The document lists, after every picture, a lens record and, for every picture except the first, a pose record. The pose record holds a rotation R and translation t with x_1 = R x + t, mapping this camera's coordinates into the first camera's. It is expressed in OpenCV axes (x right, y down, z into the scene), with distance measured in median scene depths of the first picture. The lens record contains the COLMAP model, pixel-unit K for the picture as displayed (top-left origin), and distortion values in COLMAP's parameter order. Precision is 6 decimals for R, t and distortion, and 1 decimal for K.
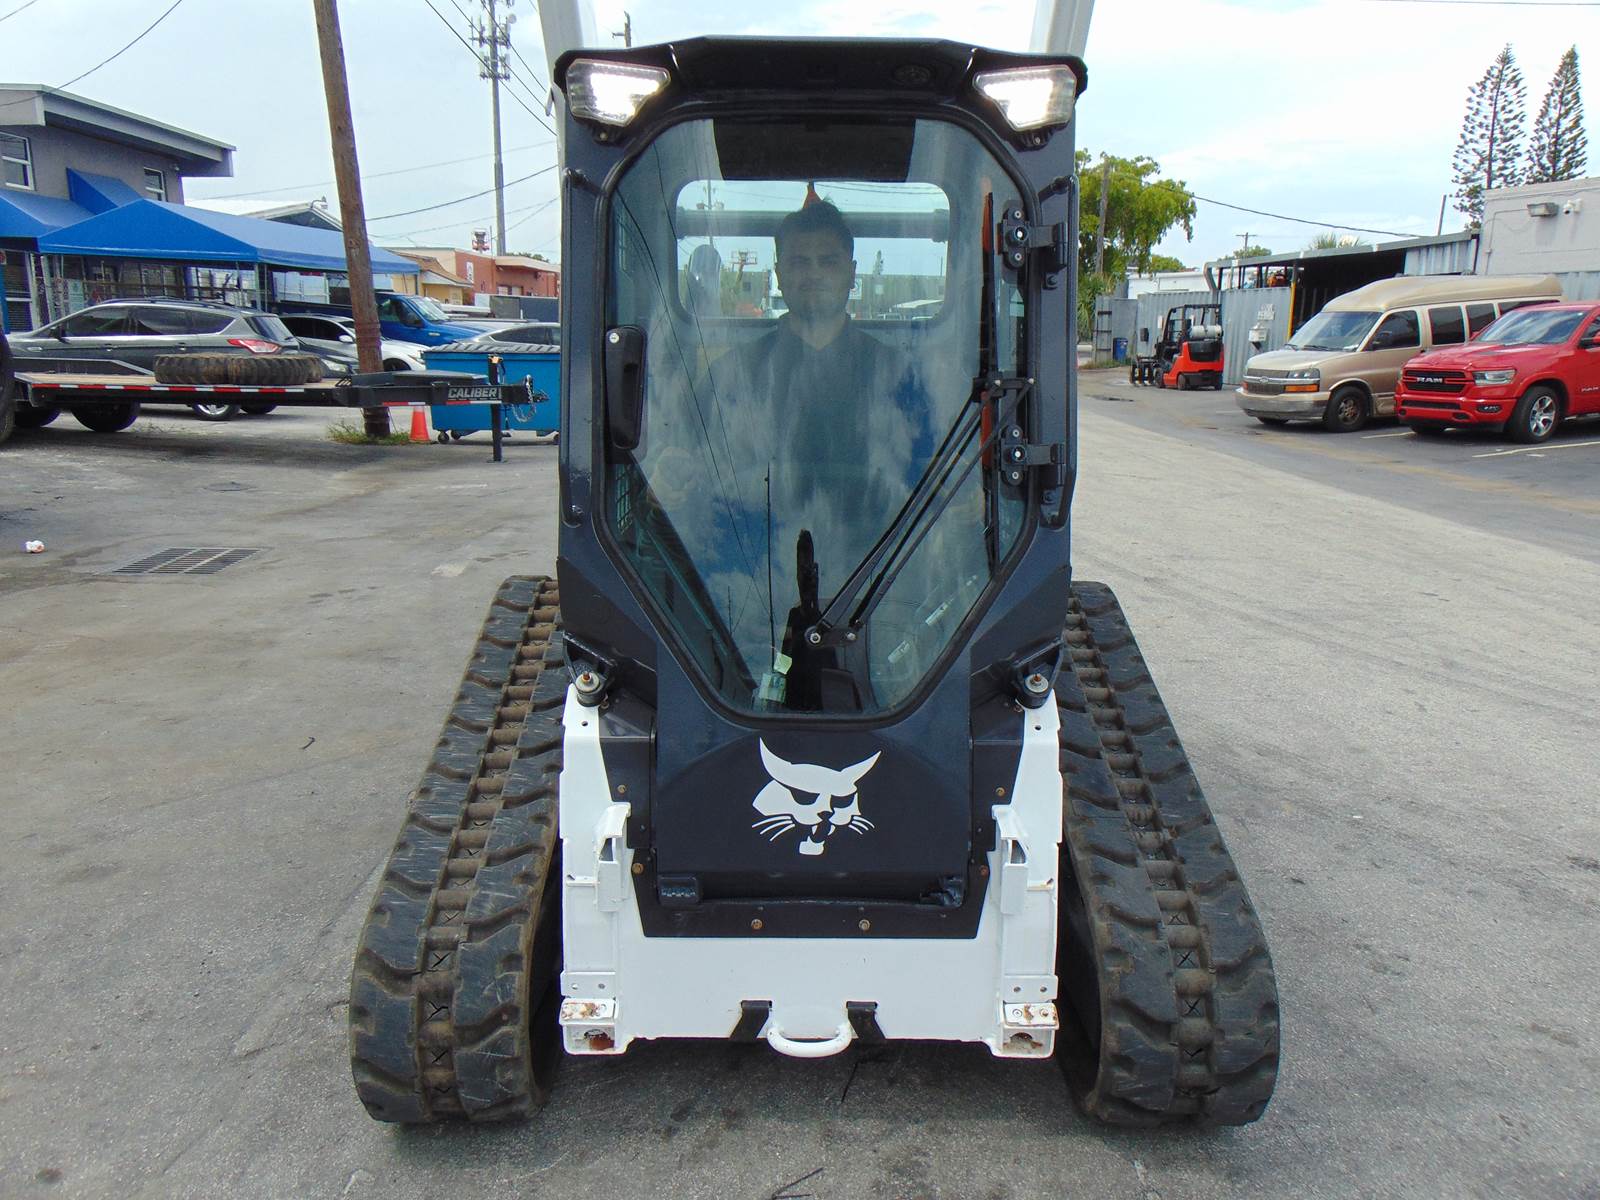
lens RADIAL K [[1167.5, 0, 799.5], [0, 1167.5, 606.3], [0, 0, 1]] dist [0.000457, 0.001707]
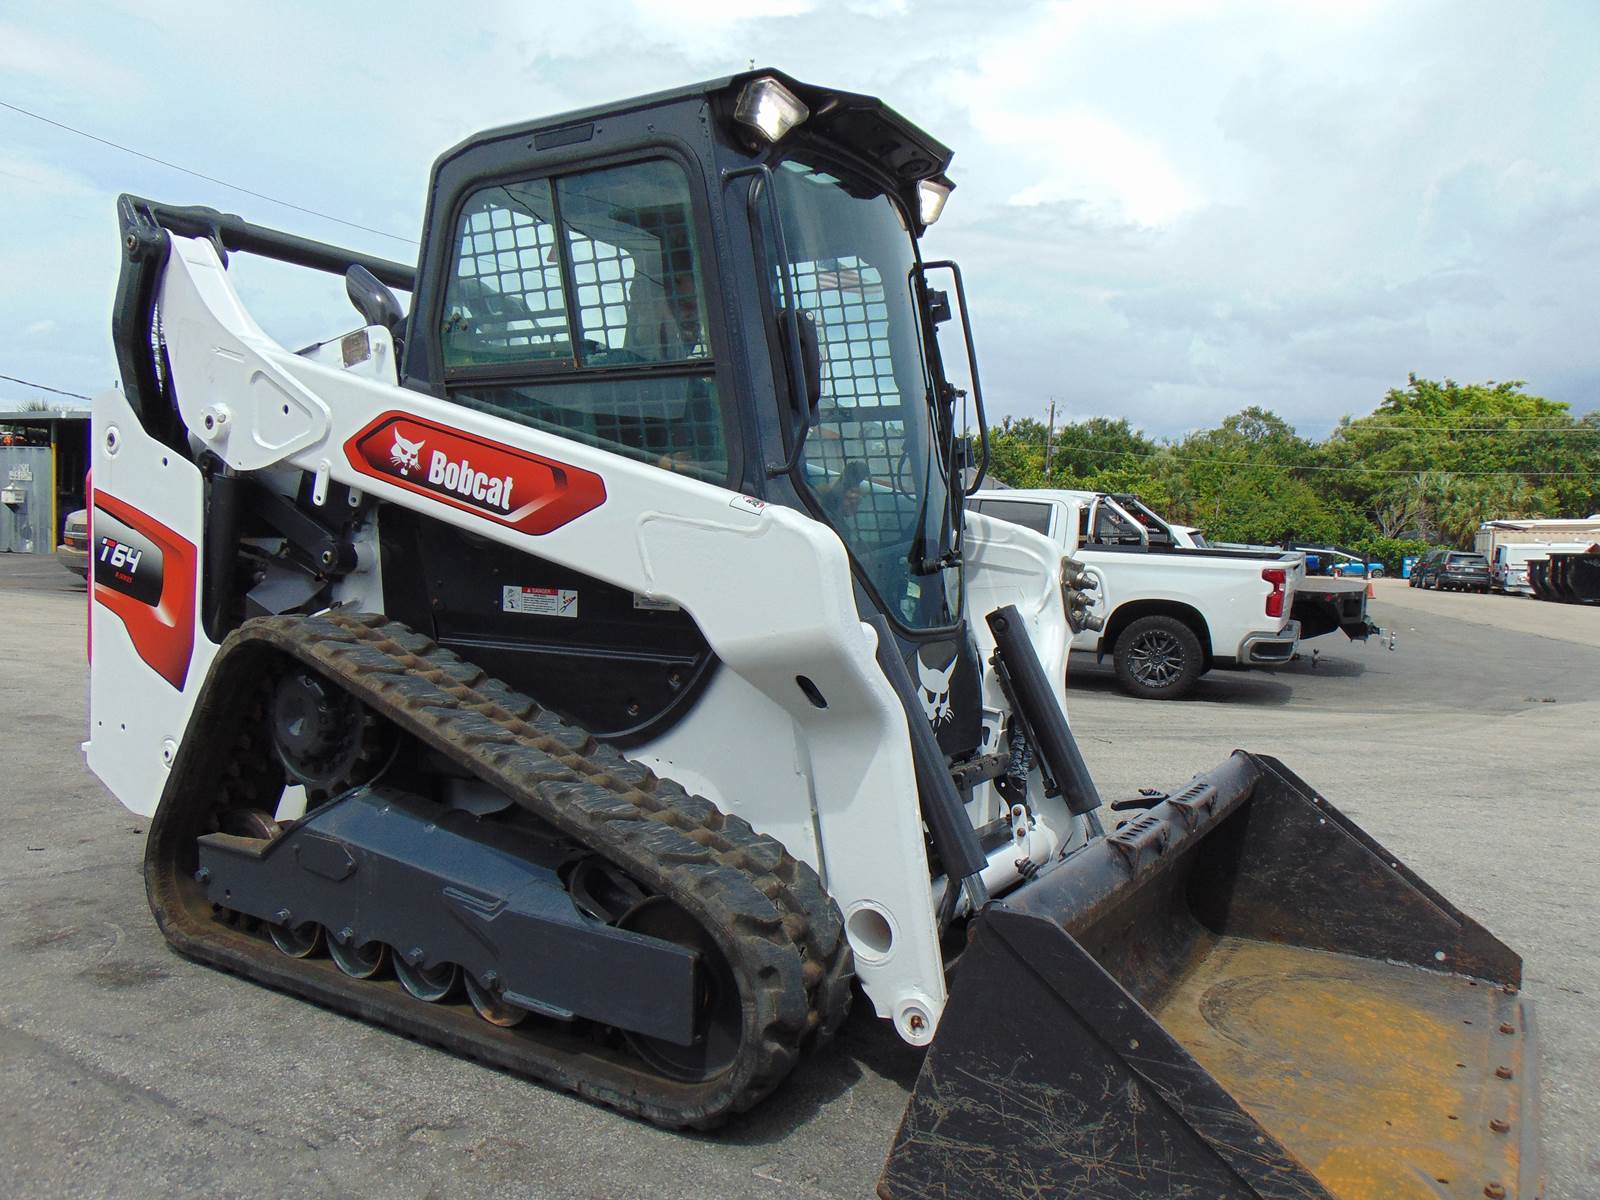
lens RADIAL K [[1168.6, 0, 799.6], [0, 1168.6, 603.7], [0, 0, 1]] dist [0.006228, 0.014174]
pose [[0.537672, -0.033095, 0.842504, -1.057719], [0.164188, 0.984211, -0.066121, 0.116158], [-0.827013, 0.173880, 0.534617, 0.399025]]
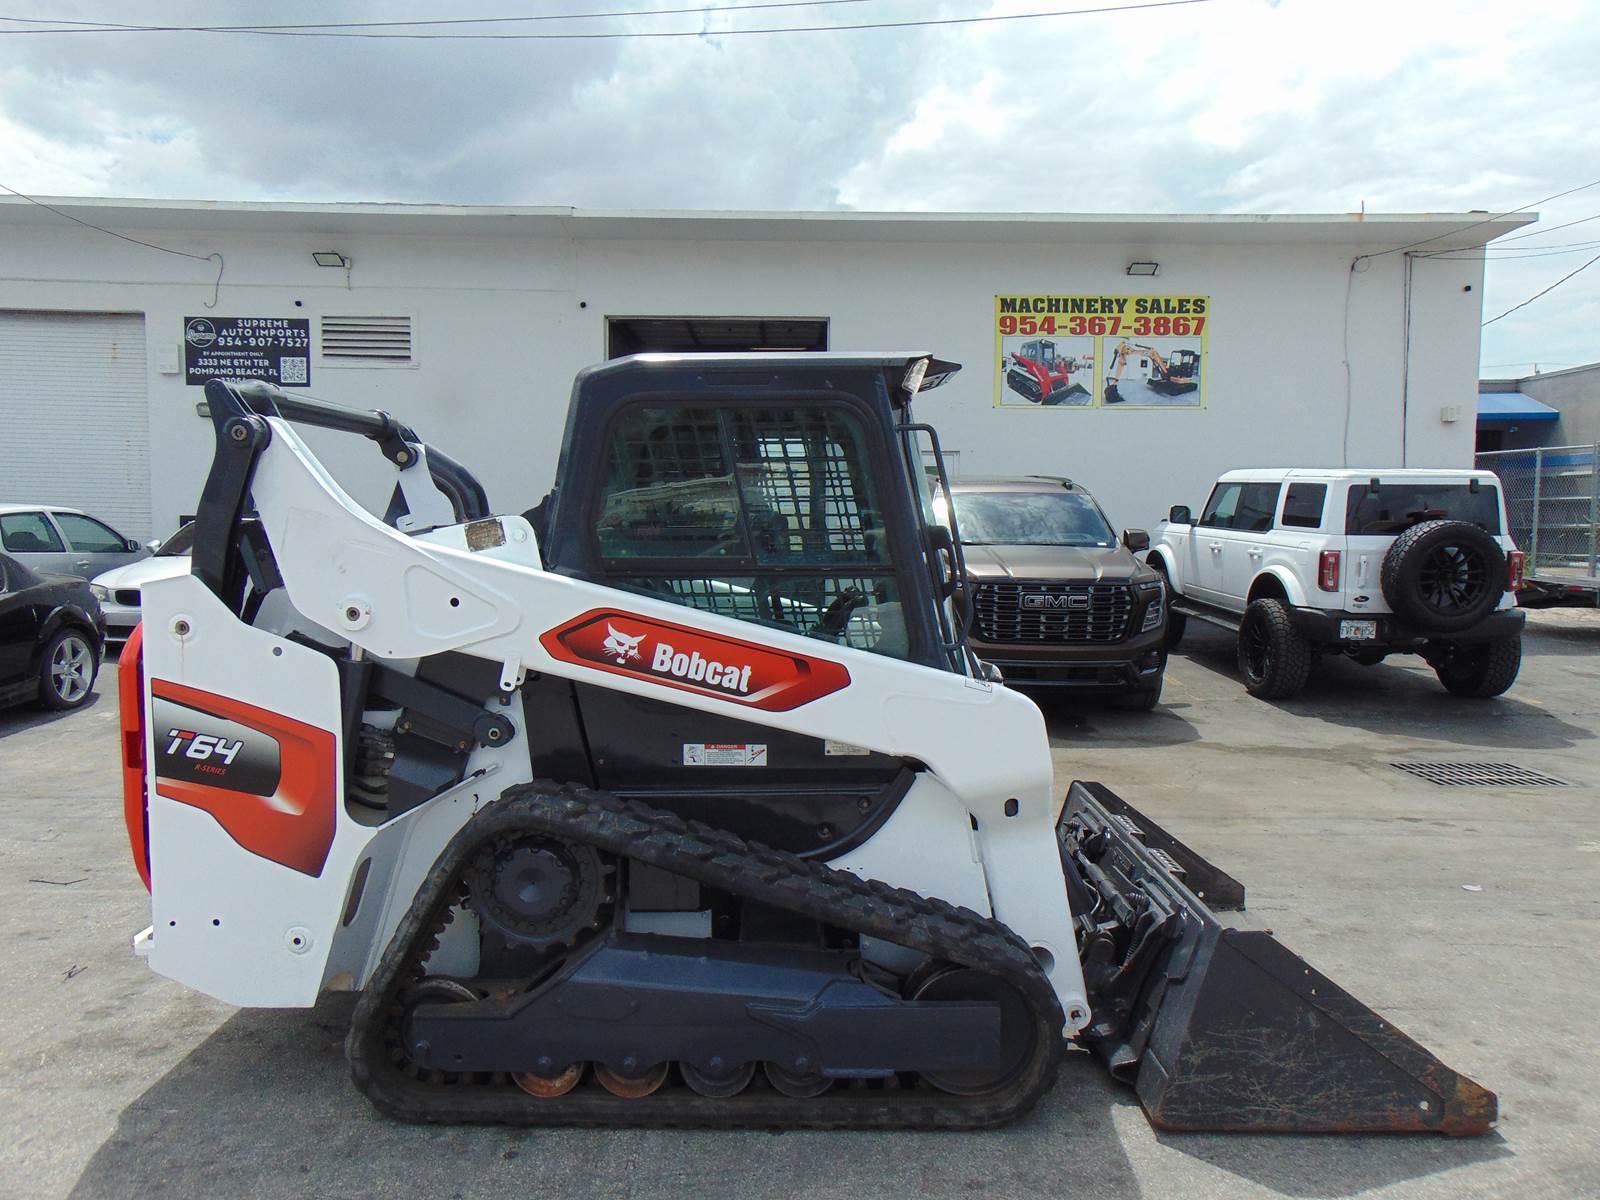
lens RADIAL K [[1171.5, 0, 787.6], [0, 1171.5, 603.8], [0, 0, 1]] dist [-0.002839, 0.027056]
pose [[0.026569, -0.078684, 0.996545, -1.628653], [0.226991, 0.971331, 0.070641, -0.273509], [-0.973534, 0.224330, 0.043668, 1.067517]]
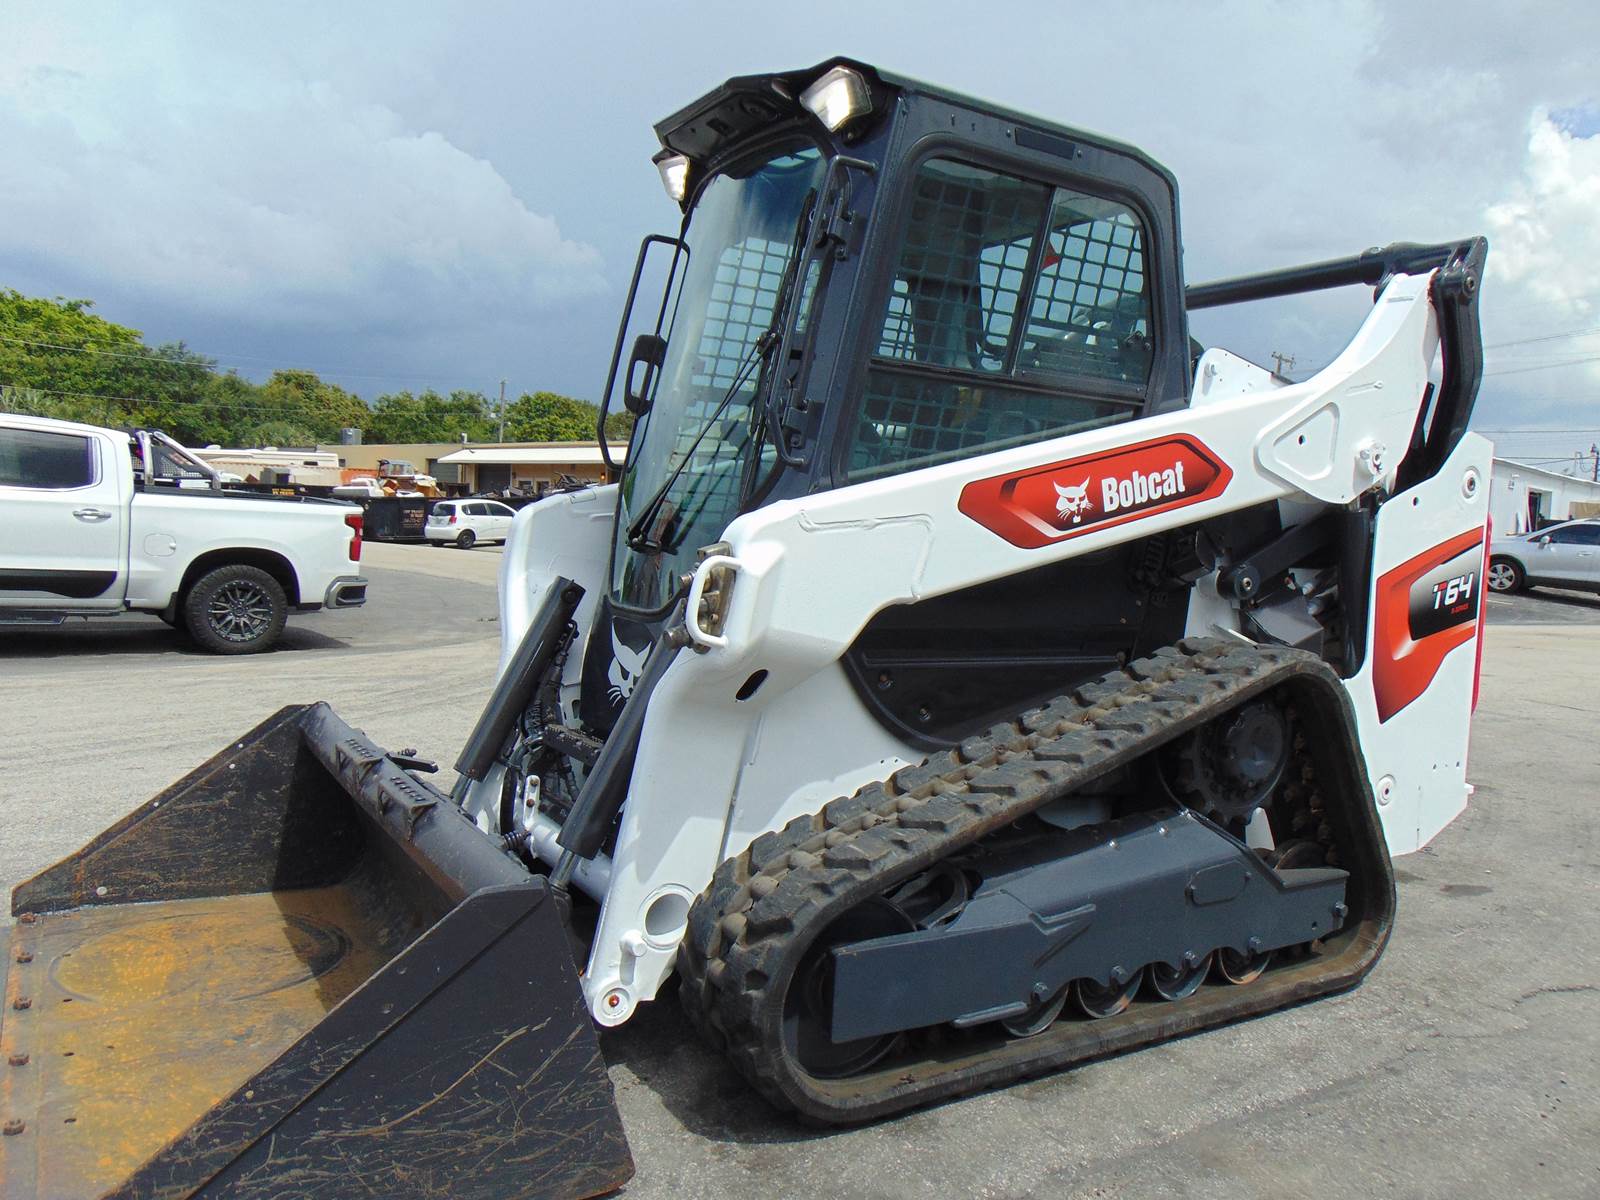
lens RADIAL K [[1177.6, 0, 795.4], [0, 1177.6, 607.0], [0, 0, 1]] dist [0.012836, 0.003842]
pose [[-0.498471, -0.092082, 0.862002, -1.176977], [0.158635, 0.967864, 0.195125, -0.338401], [-0.852269, 0.234007, -0.467845, 2.241985]]
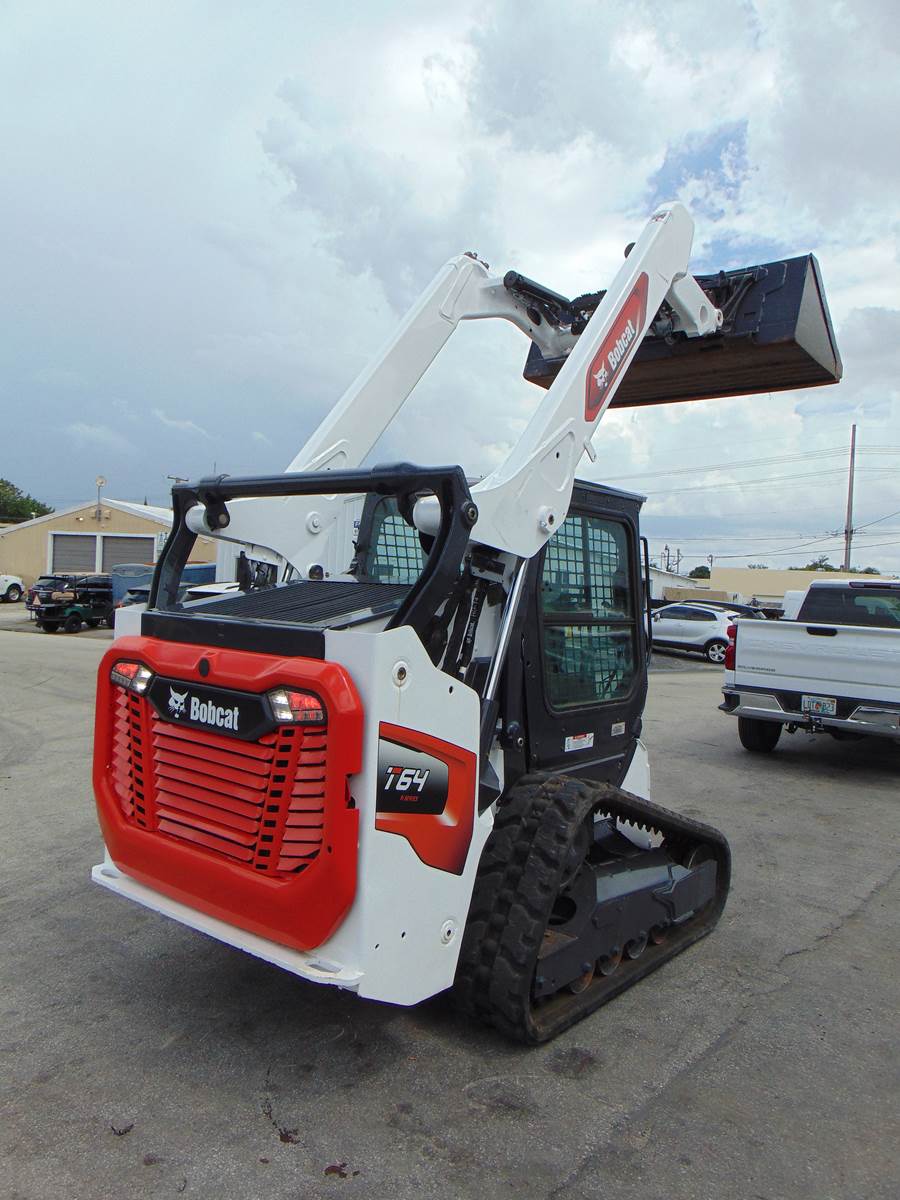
lens RADIAL K [[887.9, 0, 452.9], [0, 887.9, 606.1], [0, 0, 1]] dist [-0.024864, 0.129745]
pose [[-0.773411, -0.053955, 0.631605, -1.061061], [0.092324, 0.976160, 0.196441, -0.607095], [-0.627146, 0.210241, -0.749991, 2.598232]]
